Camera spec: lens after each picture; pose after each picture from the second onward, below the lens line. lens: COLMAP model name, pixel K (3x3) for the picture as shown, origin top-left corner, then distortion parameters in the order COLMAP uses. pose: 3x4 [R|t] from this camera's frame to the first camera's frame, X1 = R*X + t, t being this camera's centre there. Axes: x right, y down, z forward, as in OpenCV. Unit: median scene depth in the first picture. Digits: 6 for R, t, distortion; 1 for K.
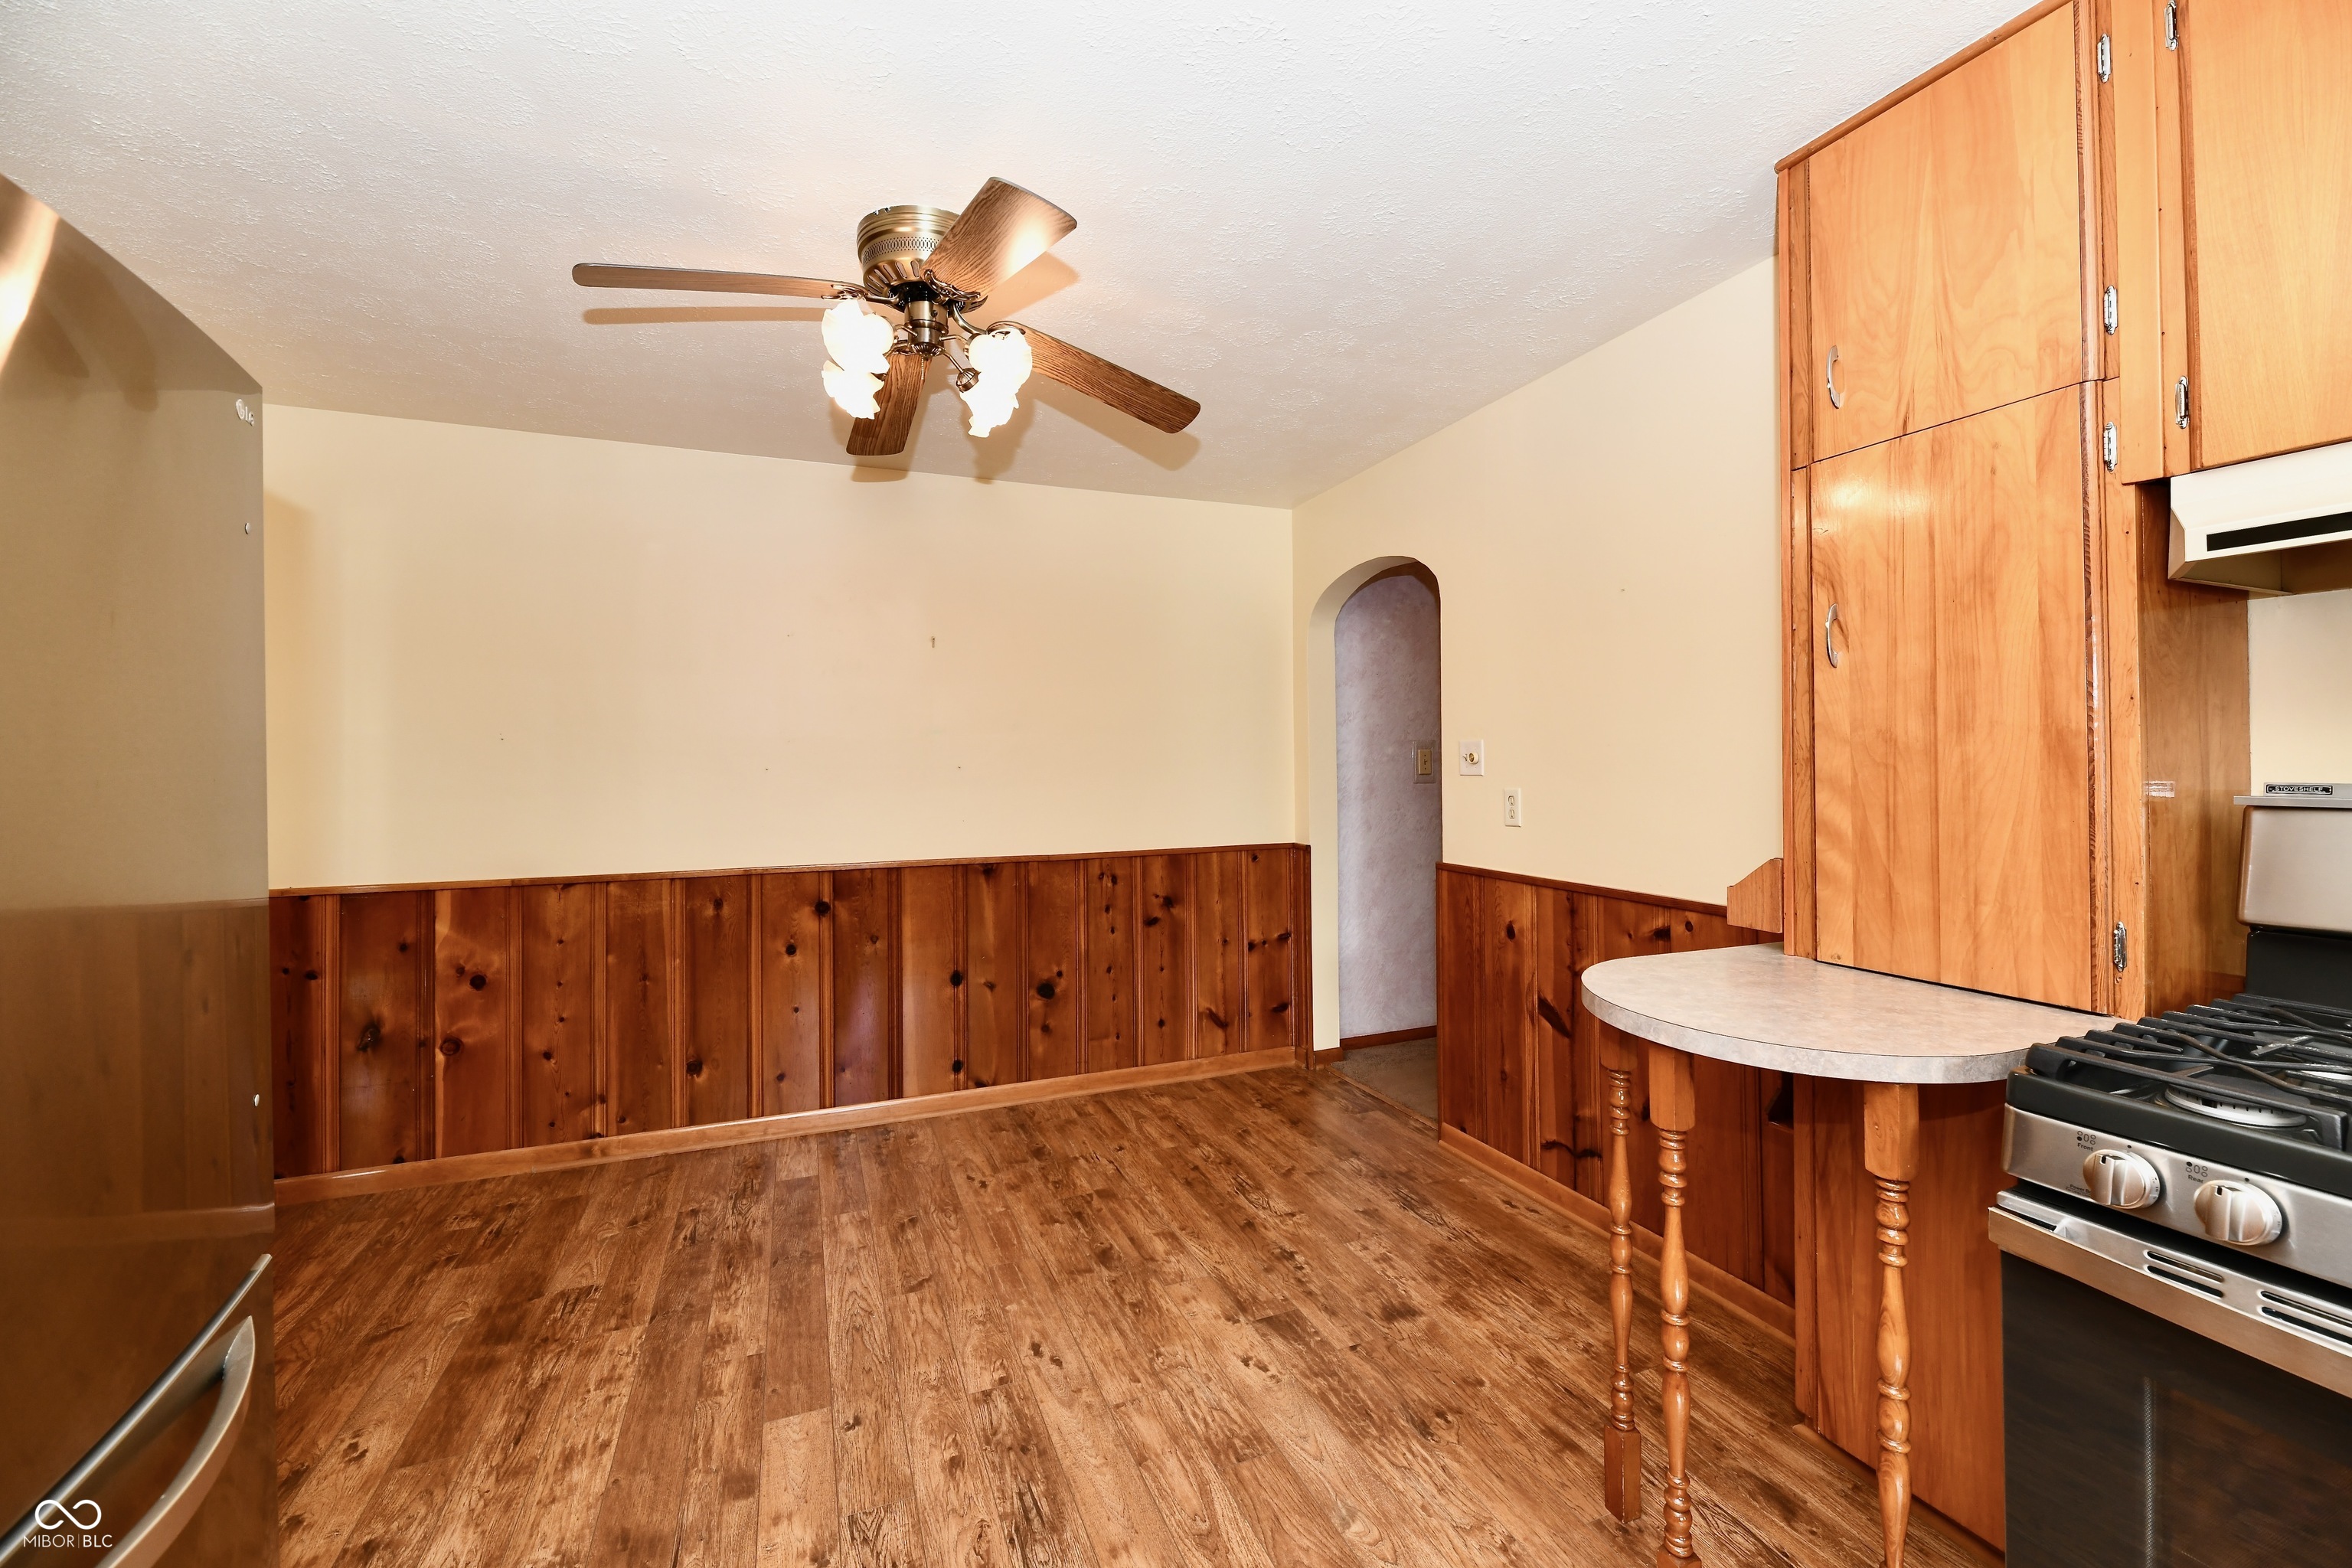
lens RADIAL K [[965.8, 0, 1192.9], [0, 965.8, 761.7], [0, 0, 1]] dist [-0.004669, -0.000352]
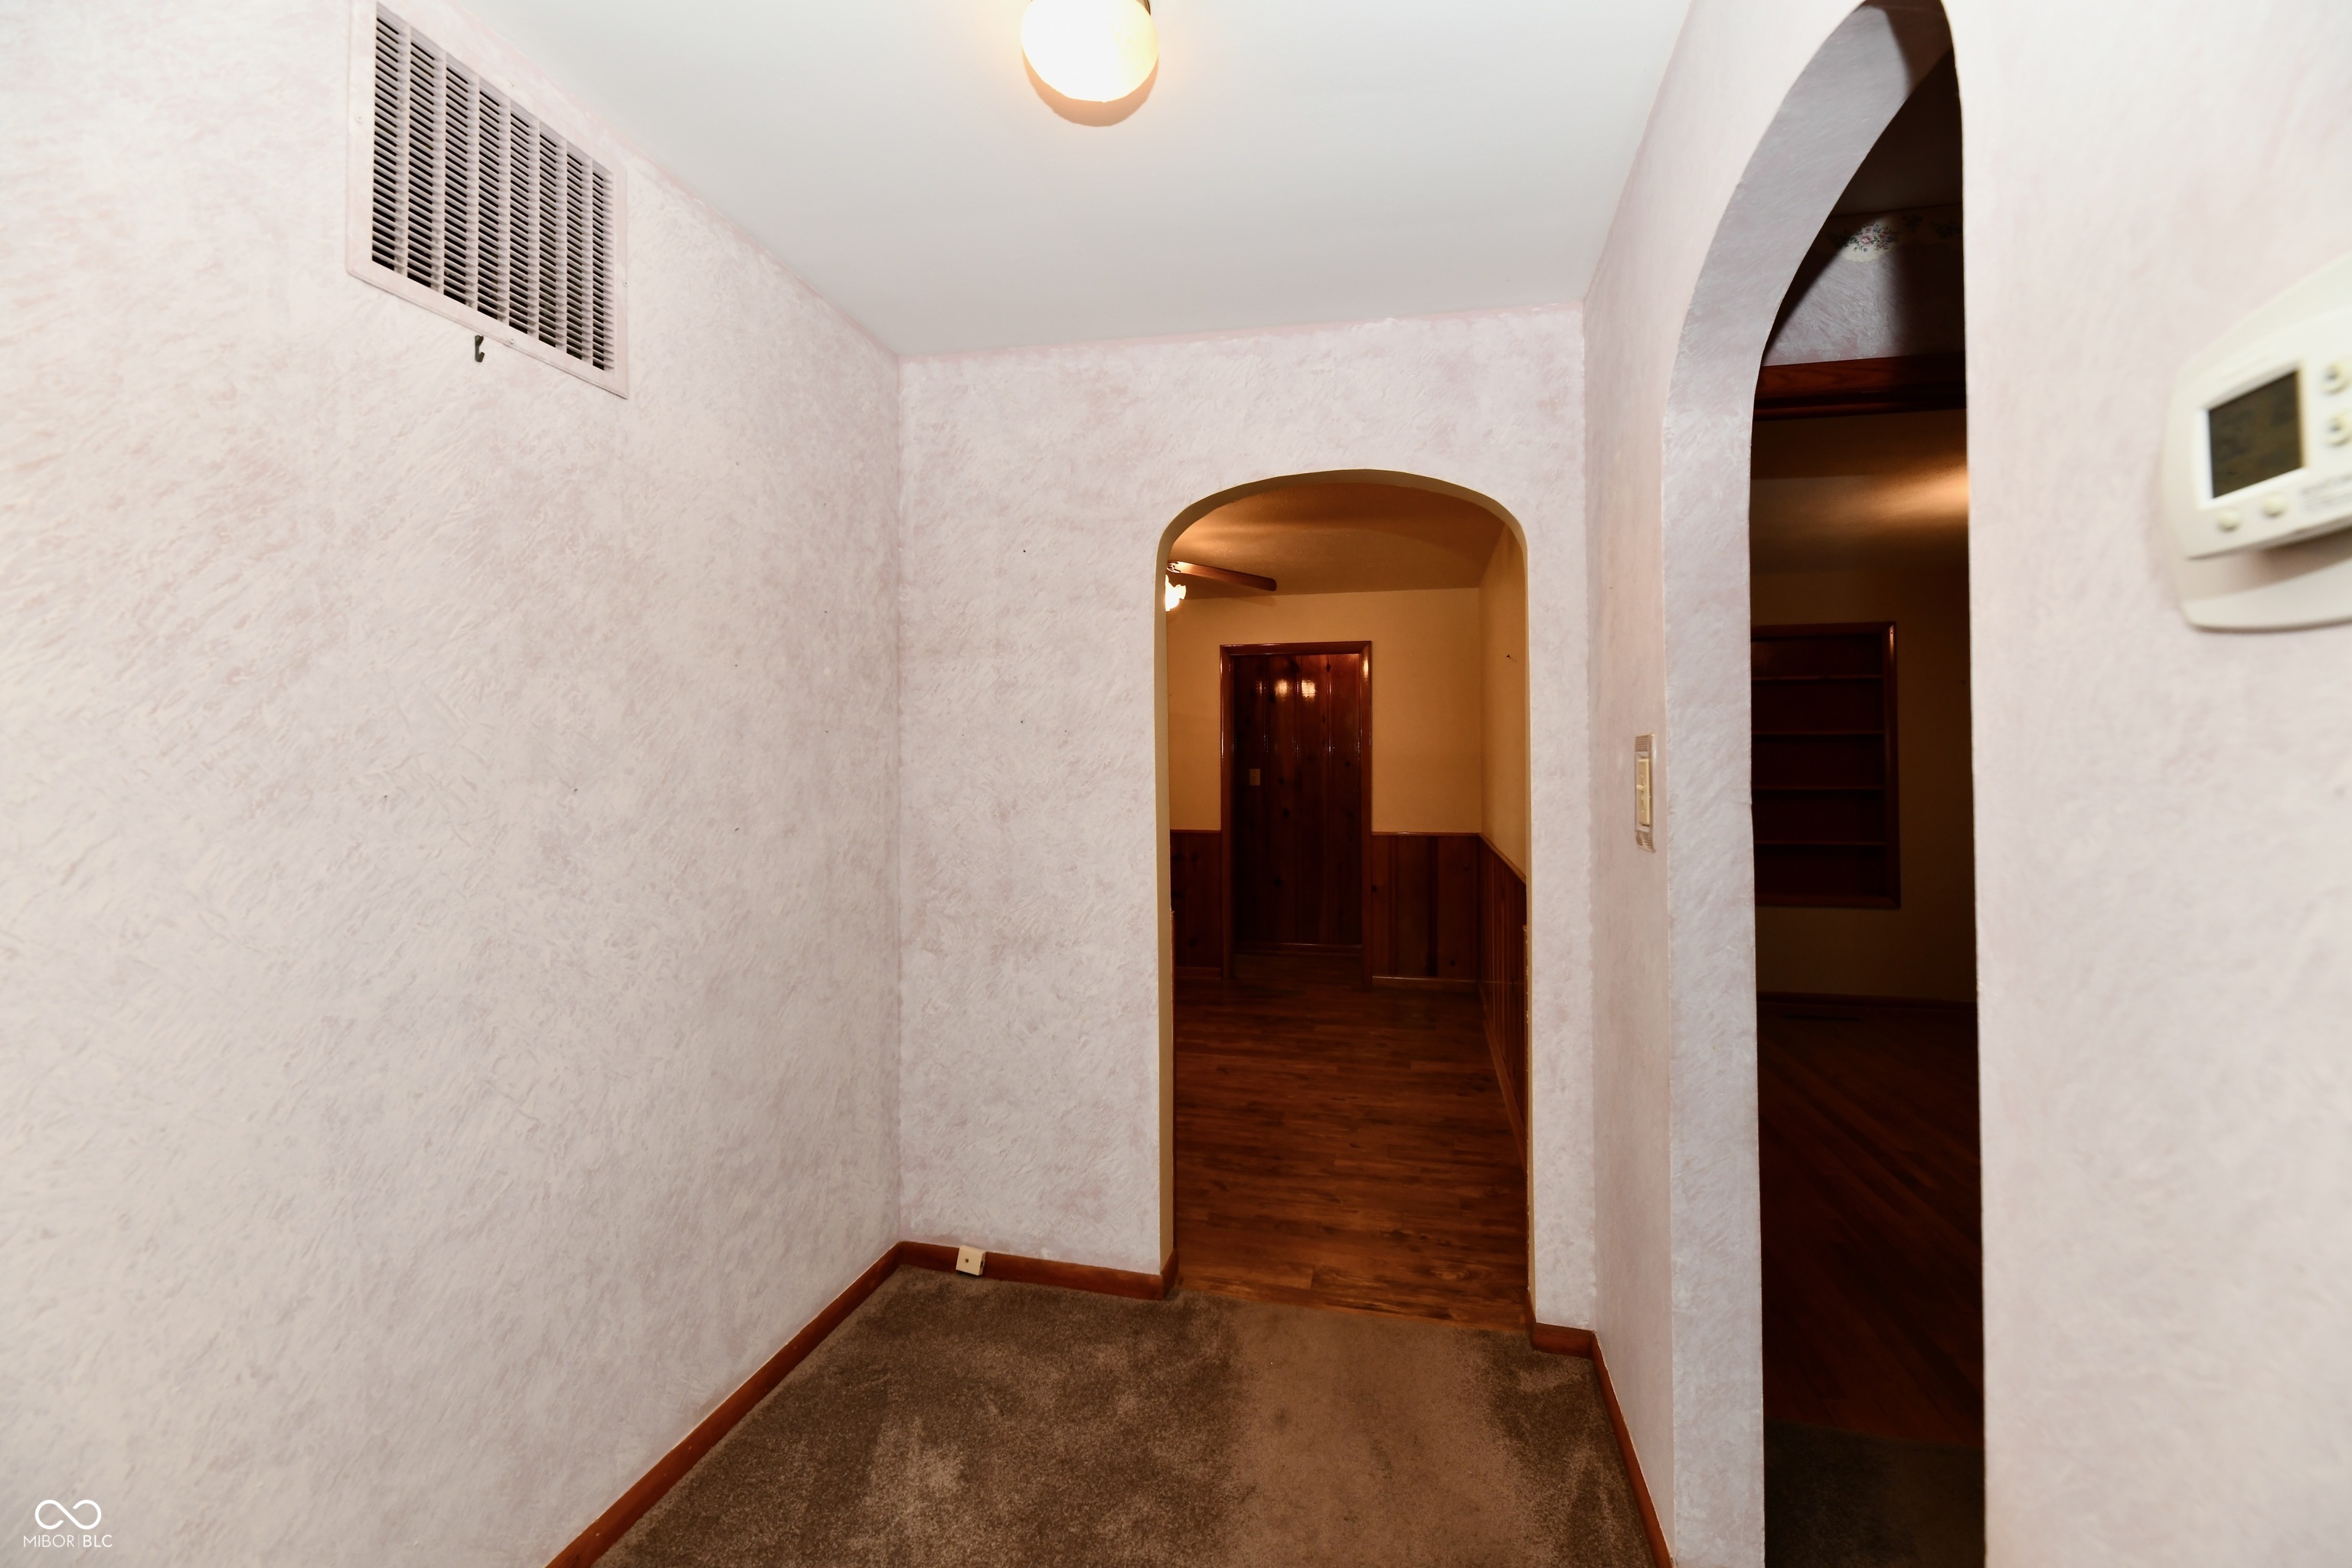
lens RADIAL K [[965.8, 0, 1183.7], [0, 965.8, 771.8], [0, 0, 1]] dist [-0.004669, -0.000352]
pose [[-0.586588, 0.010074, -0.809823, 1.211939], [0.006148, 0.999949, 0.007985, -0.018894], [0.809862, -0.000295, -0.586621, 2.025356]]
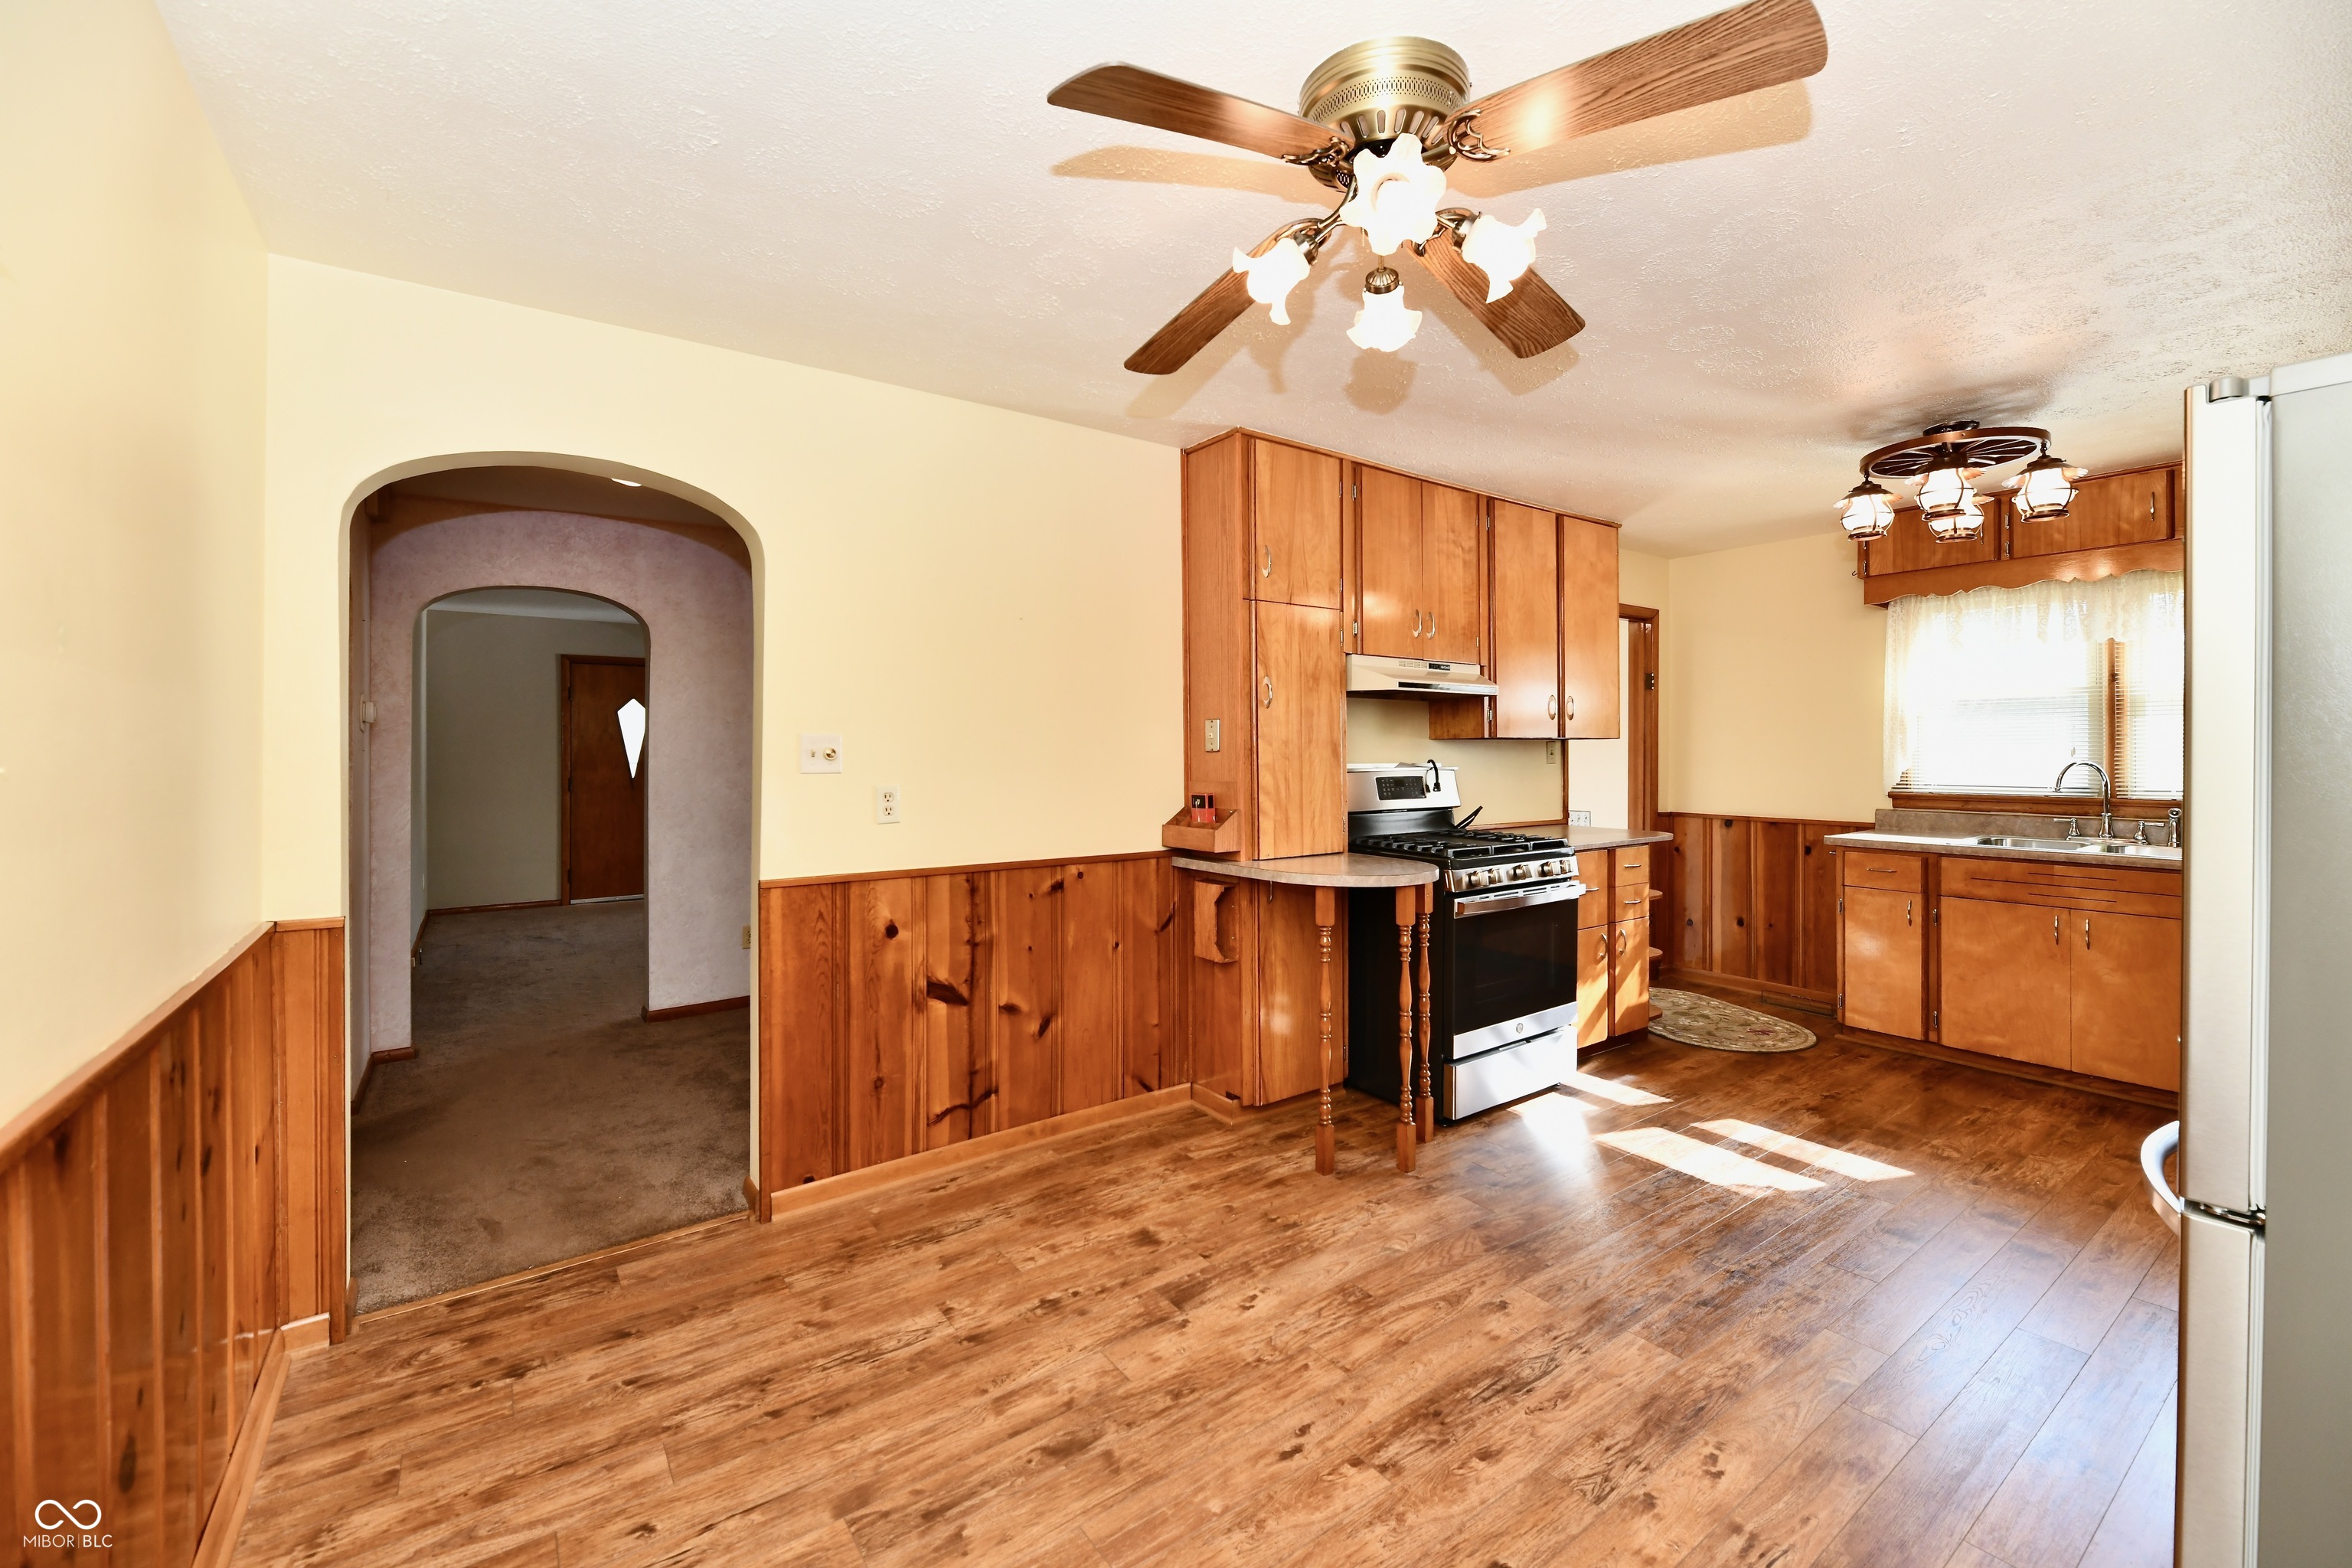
lens RADIAL K [[965.8, 0, 1193.2], [0, 965.8, 763.6], [0, 0, 1]] dist [-0.004669, -0.000352]
pose [[-0.238235, -0.003835, 0.971200, -0.866871], [0.007281, 0.999957, 0.005735, 0.003536], [-0.971180, 0.008437, -0.238197, 1.159771]]
